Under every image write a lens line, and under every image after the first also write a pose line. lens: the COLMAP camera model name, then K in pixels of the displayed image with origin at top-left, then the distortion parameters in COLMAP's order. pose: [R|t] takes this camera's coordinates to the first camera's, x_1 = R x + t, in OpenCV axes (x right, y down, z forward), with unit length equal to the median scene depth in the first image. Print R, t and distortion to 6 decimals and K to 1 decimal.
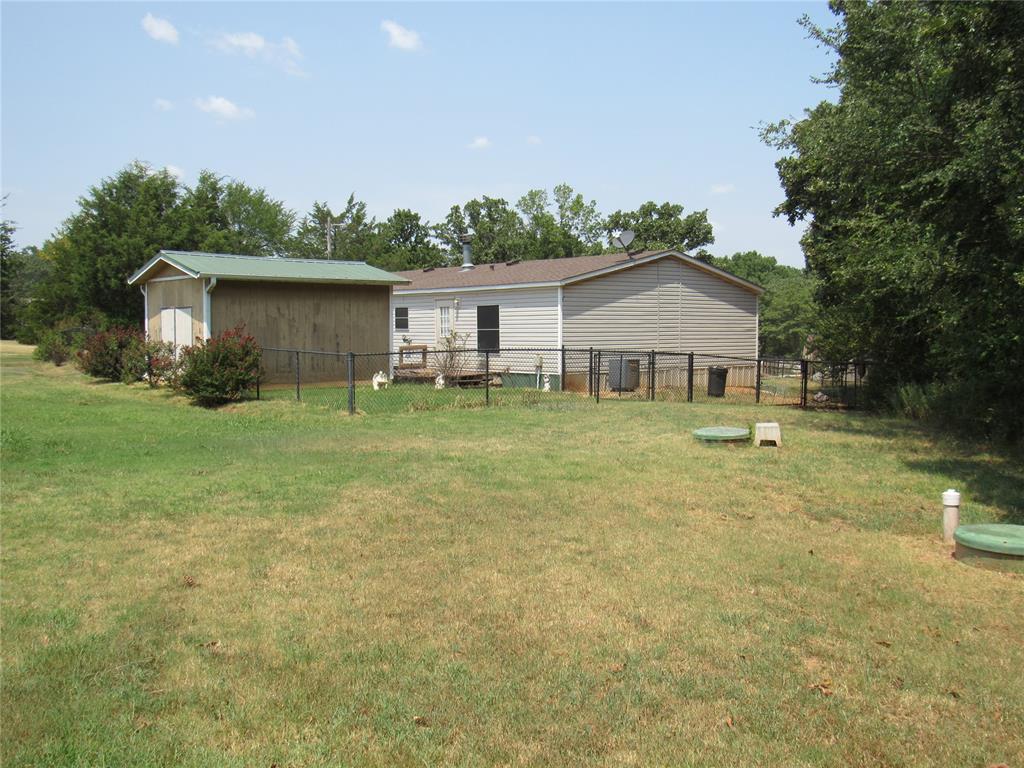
lens RADIAL K [[970.9, 0, 511.8], [0, 970.9, 383.6], [0, 0, 1]] dist [-0.016779, 0.000000]
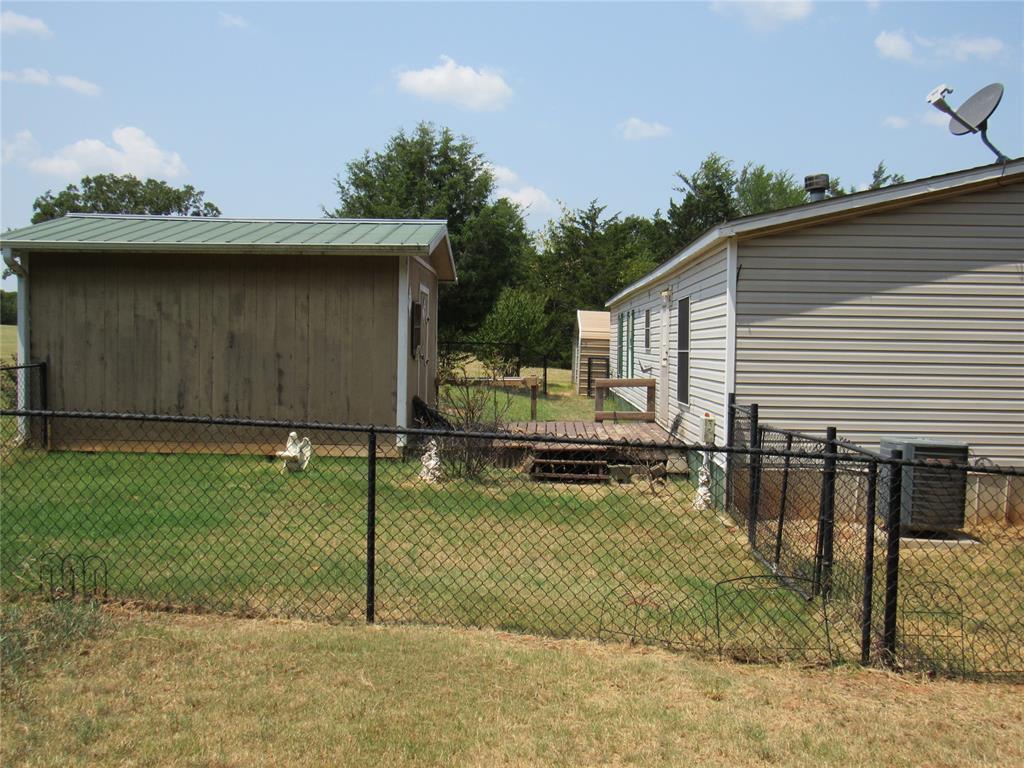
lens RADIAL K [[970.9, 0, 512.0], [0, 970.9, 385.7], [0, 0, 1]] dist [-0.016779, 0.000000]
pose [[0.740378, 0.036090, -0.671221, 0.263810], [-0.053894, 0.998530, -0.005759, -0.038139], [0.670027, 0.040439, 0.741235, 0.716283]]
